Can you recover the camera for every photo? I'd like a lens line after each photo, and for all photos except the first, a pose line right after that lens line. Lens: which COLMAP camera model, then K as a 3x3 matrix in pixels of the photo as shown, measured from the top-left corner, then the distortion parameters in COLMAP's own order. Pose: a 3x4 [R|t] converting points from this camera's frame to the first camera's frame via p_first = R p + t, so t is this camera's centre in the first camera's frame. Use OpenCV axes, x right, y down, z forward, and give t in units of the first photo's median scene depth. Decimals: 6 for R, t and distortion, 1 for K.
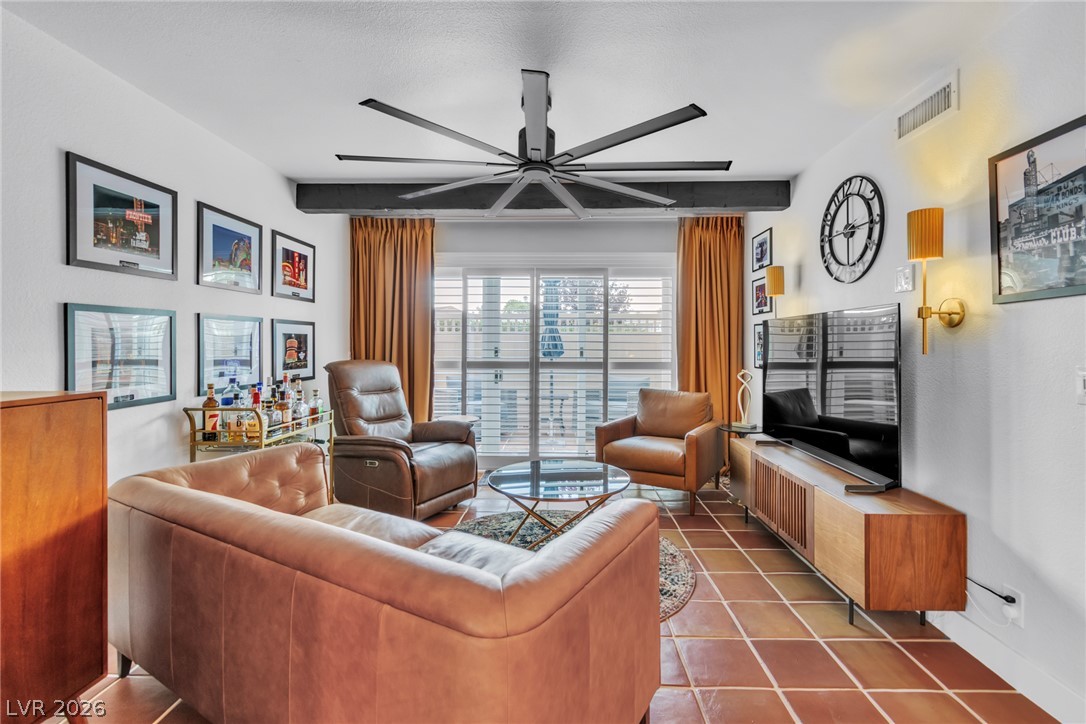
lens RADIAL K [[485.8, 0, 554.4], [0, 485.8, 343.4], [0, 0, 1]] dist [0.007060, -0.003100]
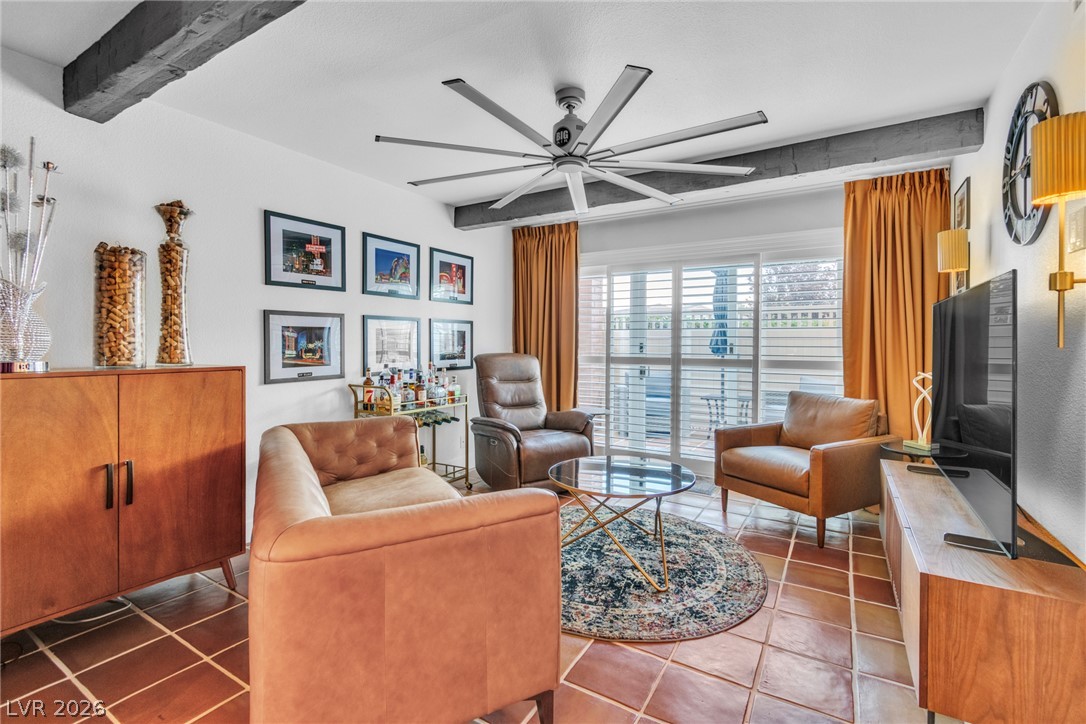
lens RADIAL K [[485.8, 0, 552.8], [0, 485.8, 344.7], [0, 0, 1]] dist [0.007060, -0.003100]
pose [[0.868684, 0.003006, -0.495358, 0.354723], [-0.000800, 0.999989, 0.004666, 0.011775], [0.495366, -0.003657, 0.868677, 0.083225]]
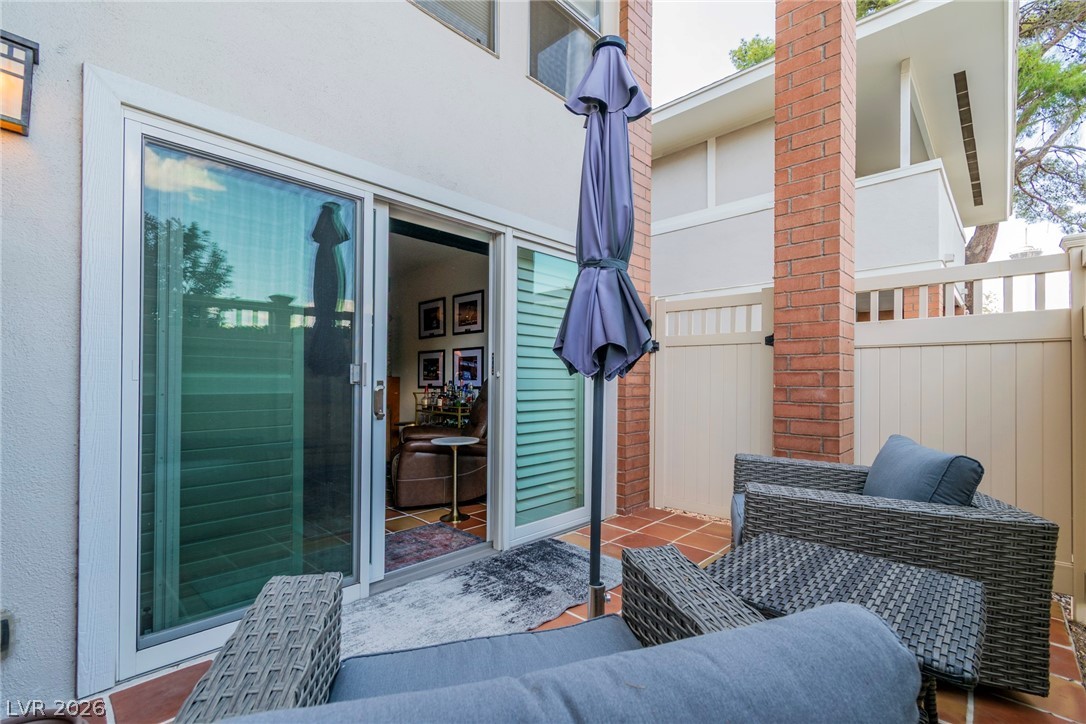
lens RADIAL K [[476.9, 0, 562.9], [0, 476.9, 379.8], [0, 0, 1]] dist [-0.001817, 0.000076]
pose [[-0.668481, -0.007573, -0.743691, 0.433407], [-0.004782, 0.999971, -0.005885, 0.070964], [0.743714, -0.000378, -0.668498, 2.476242]]
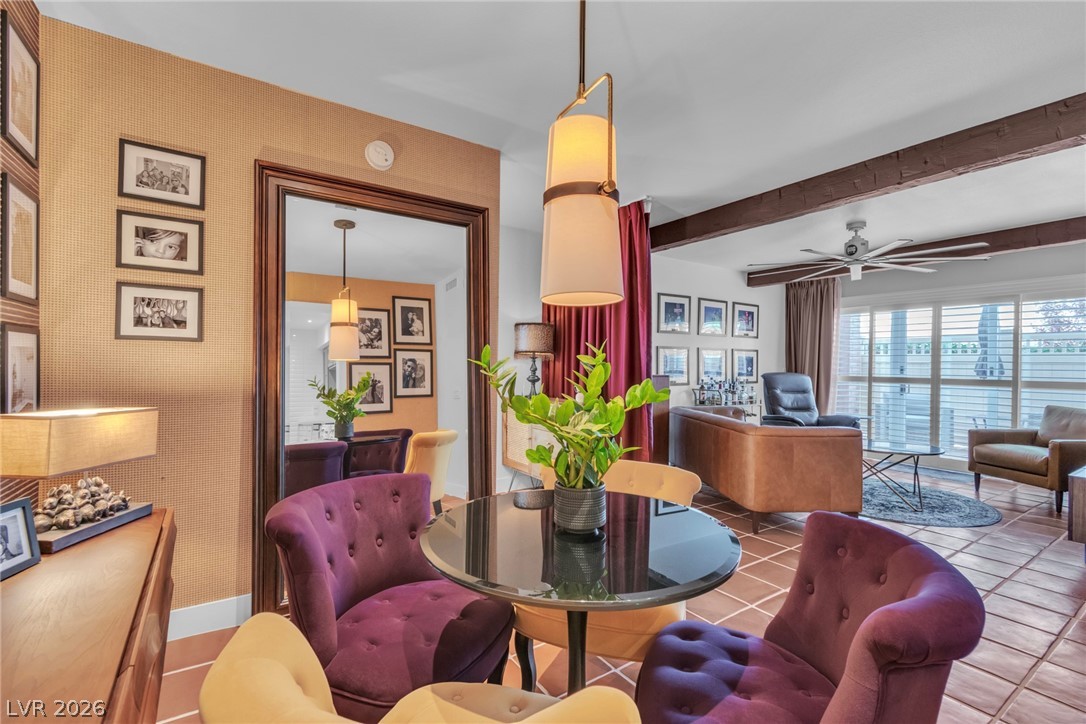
lens RADIAL K [[485.8, 0, 548.2], [0, 485.8, 362.6], [0, 0, 1]] dist [0.007060, -0.003100]
pose [[0.574626, 0.001970, -0.818414, 0.634060], [-0.009659, 0.999944, -0.004374, 0.020961], [0.818359, 0.010418, 0.574613, -0.765662]]
